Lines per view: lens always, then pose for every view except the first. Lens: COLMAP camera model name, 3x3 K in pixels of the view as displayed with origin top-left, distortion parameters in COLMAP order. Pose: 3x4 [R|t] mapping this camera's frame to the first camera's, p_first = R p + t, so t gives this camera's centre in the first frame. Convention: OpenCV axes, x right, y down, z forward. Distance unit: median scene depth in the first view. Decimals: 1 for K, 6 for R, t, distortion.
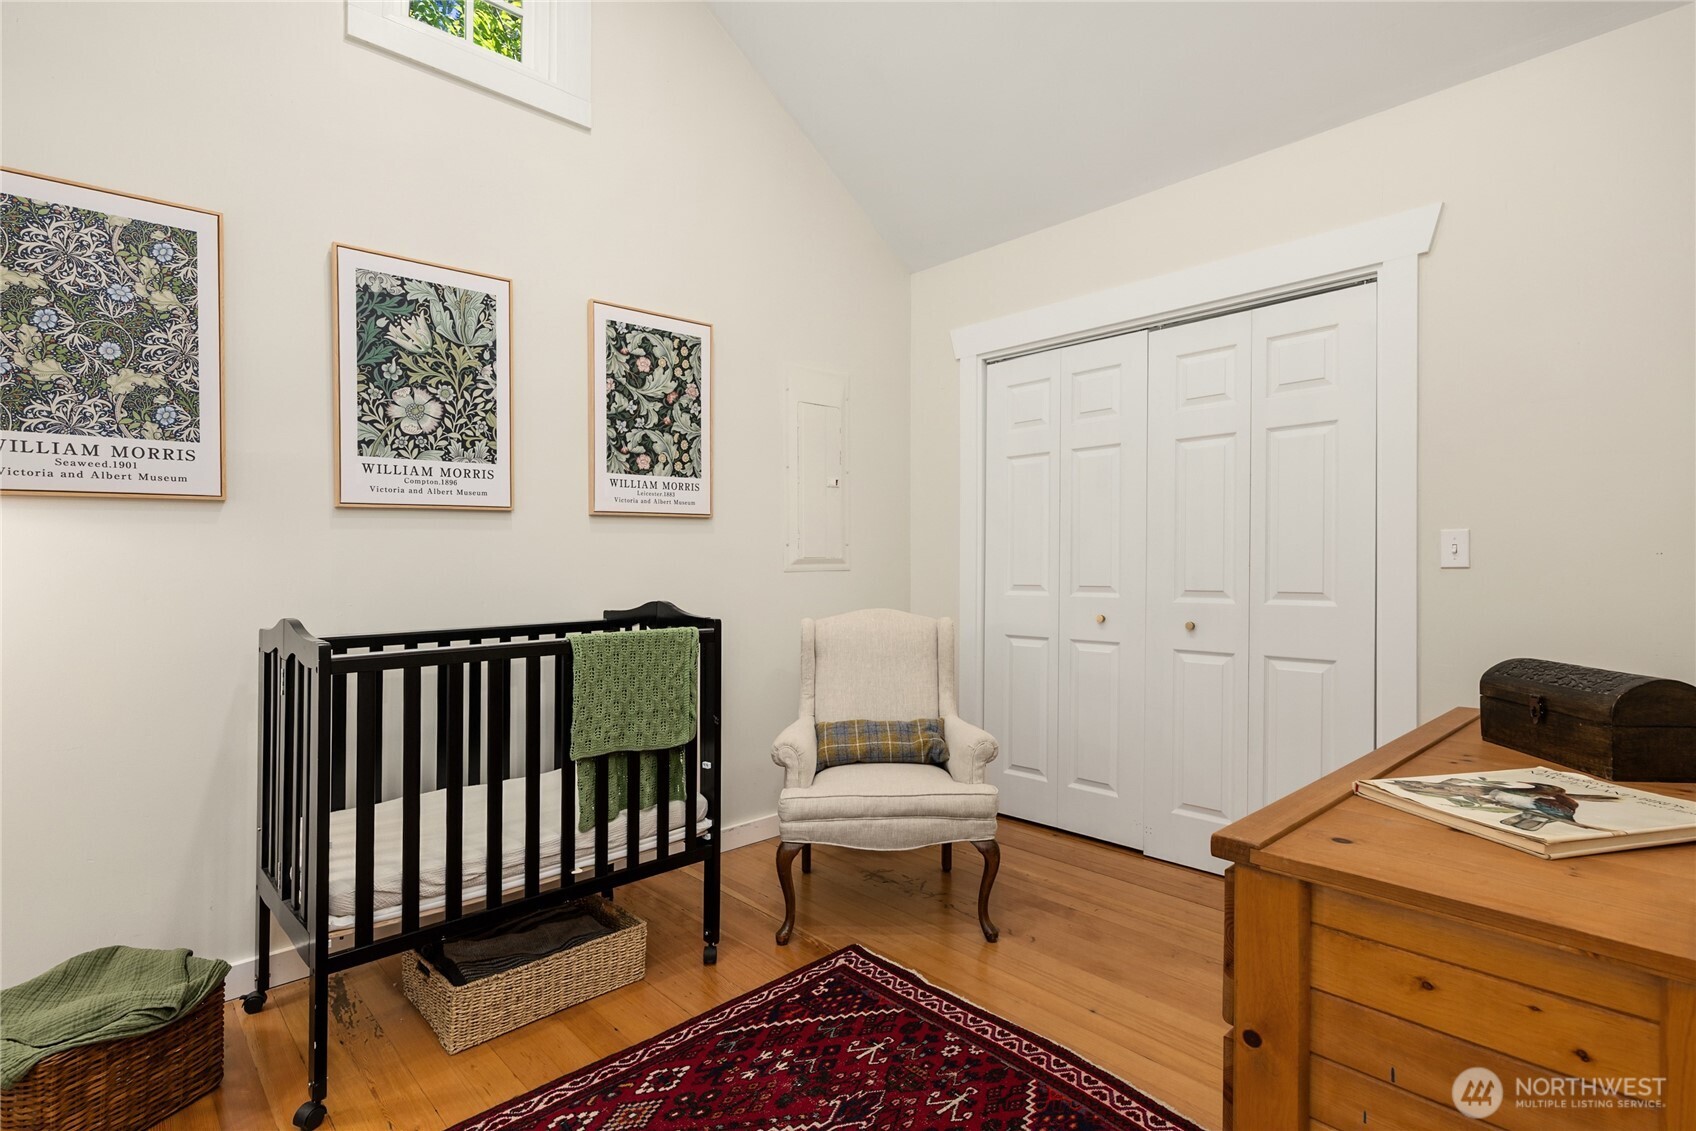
lens RADIAL K [[800.2, 0, 848.0], [0, 800.2, 565.5], [0, 0, 1]] dist [-0.000384, 0.000057]
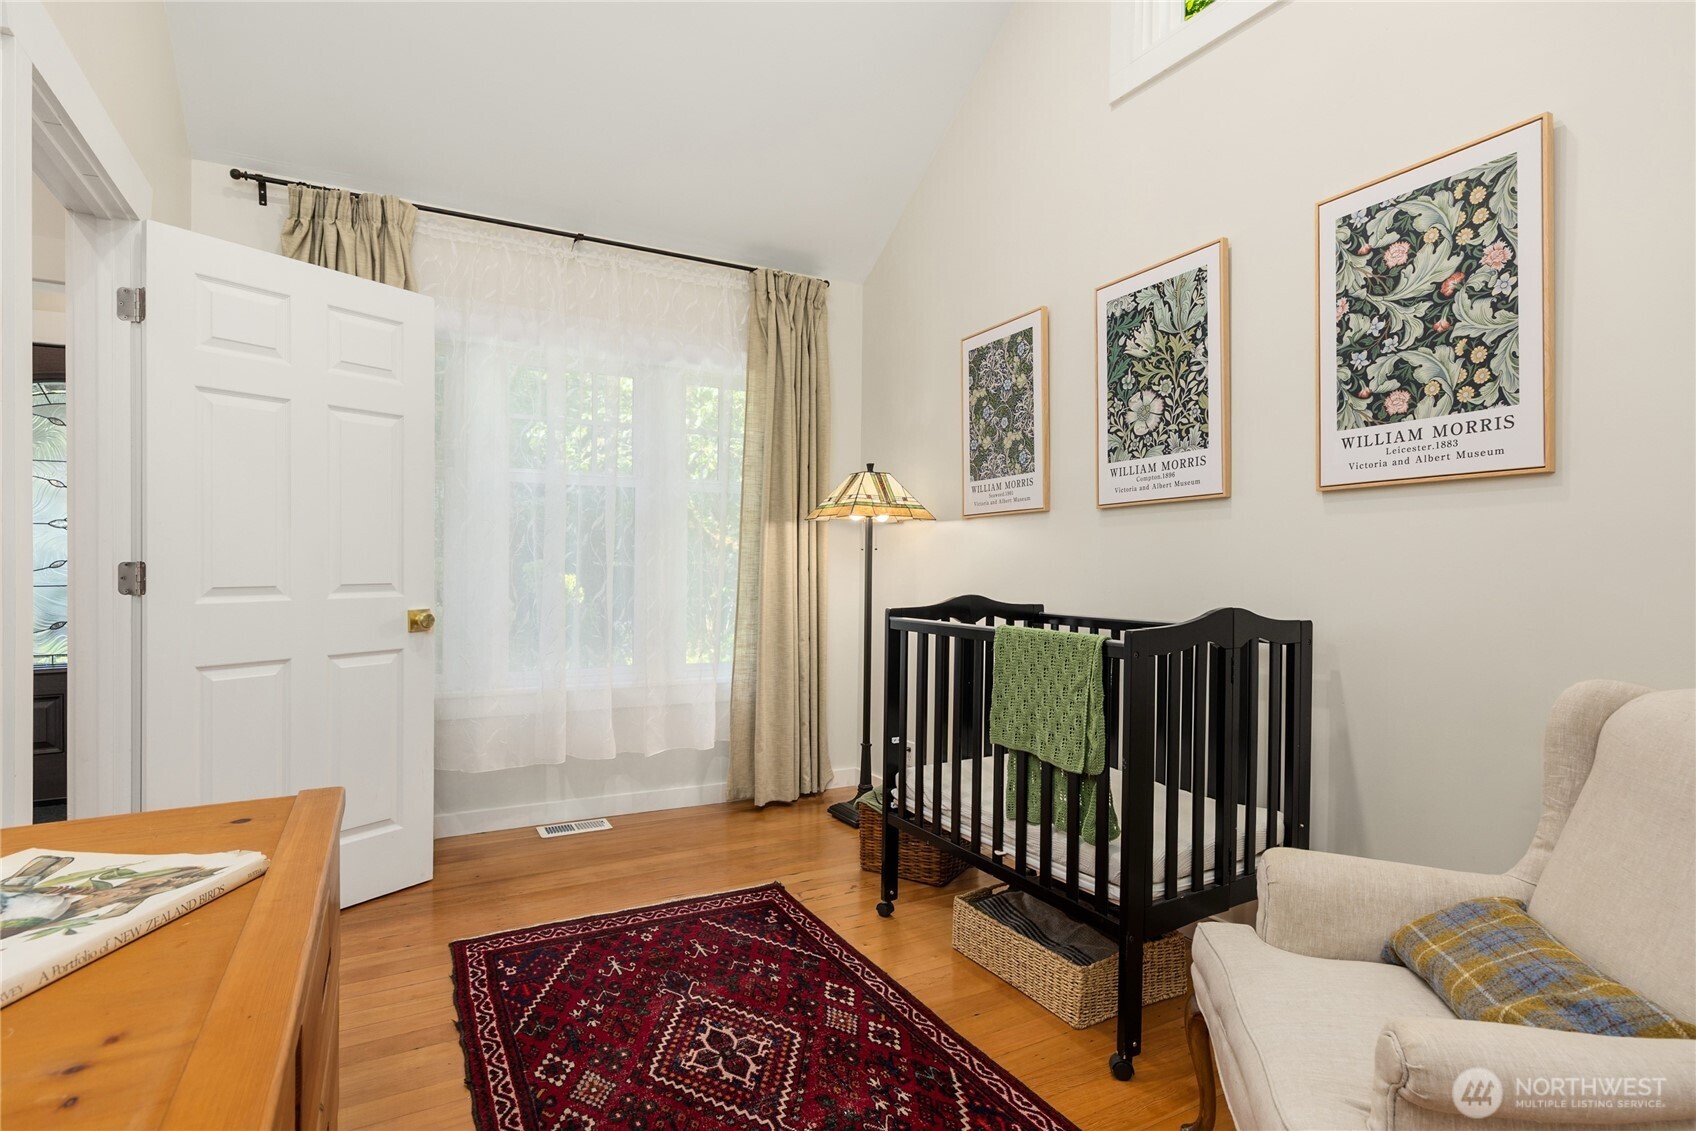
lens RADIAL K [[870.4, 0, 843.5], [0, 870.4, 548.1], [0, 0, 1]] dist [0.000312, 0.000303]
pose [[-0.253083, -0.004932, -0.967432, 0.631986], [-0.000478, 0.999988, -0.004973, -0.006952], [0.967444, -0.000797, -0.253082, 0.850488]]
